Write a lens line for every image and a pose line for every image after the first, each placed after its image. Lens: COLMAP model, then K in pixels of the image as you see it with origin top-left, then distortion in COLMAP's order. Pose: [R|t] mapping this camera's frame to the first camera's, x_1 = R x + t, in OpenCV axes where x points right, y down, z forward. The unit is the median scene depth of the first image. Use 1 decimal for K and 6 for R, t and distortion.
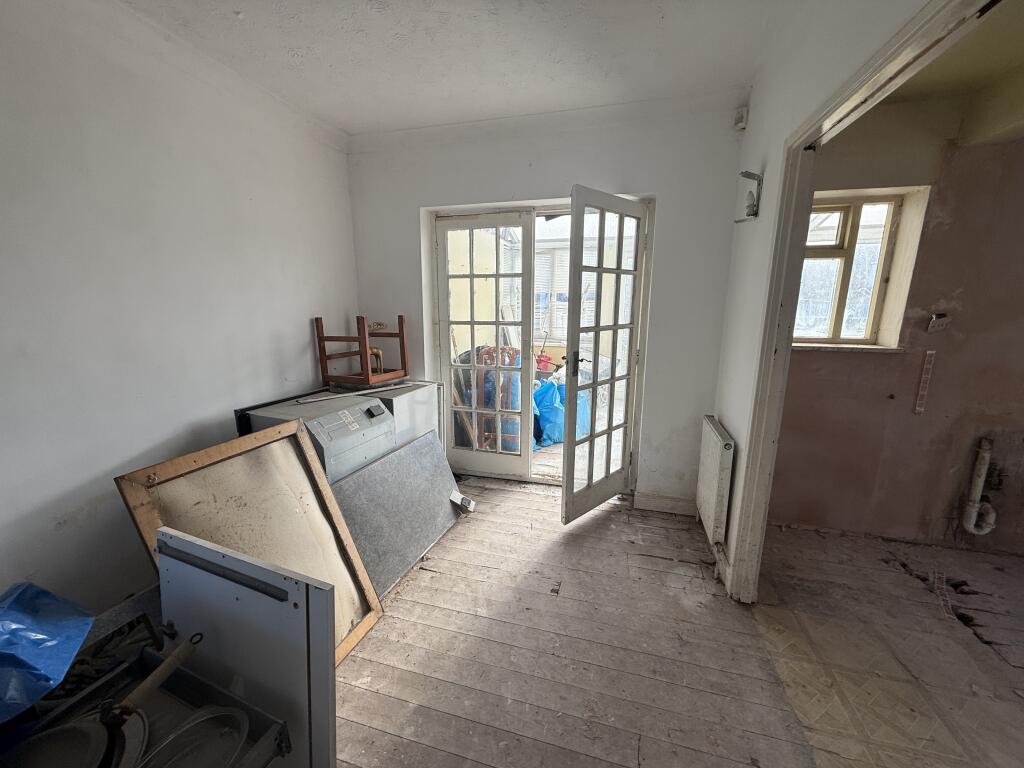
lens RADIAL K [[409.3, 0, 506.2], [0, 409.3, 385.7], [0, 0, 1]] dist [0.003160, -0.000097]
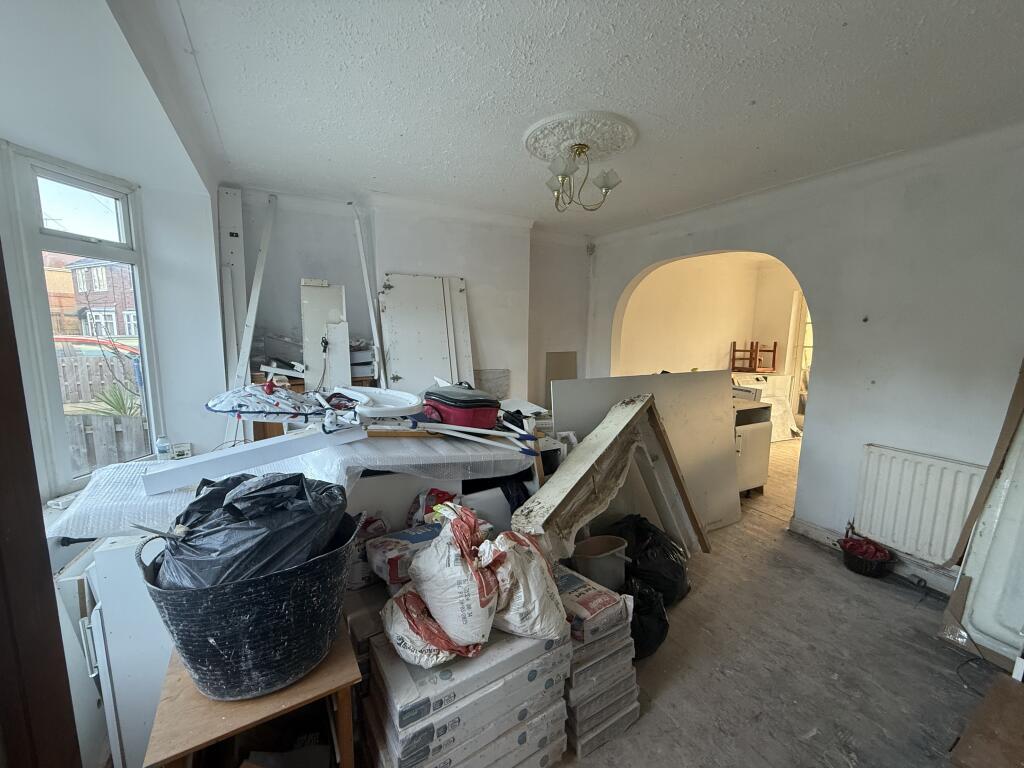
lens RADIAL K [[409.3, 0, 504.2], [0, 409.3, 381.3], [0, 0, 1]] dist [0.003160, -0.000097]
pose [[0.703198, 0.104551, -0.703265, 0.278552], [-0.158016, 0.987373, -0.011213, 0.287347], [0.693212, 0.119012, 0.710840, -1.518746]]
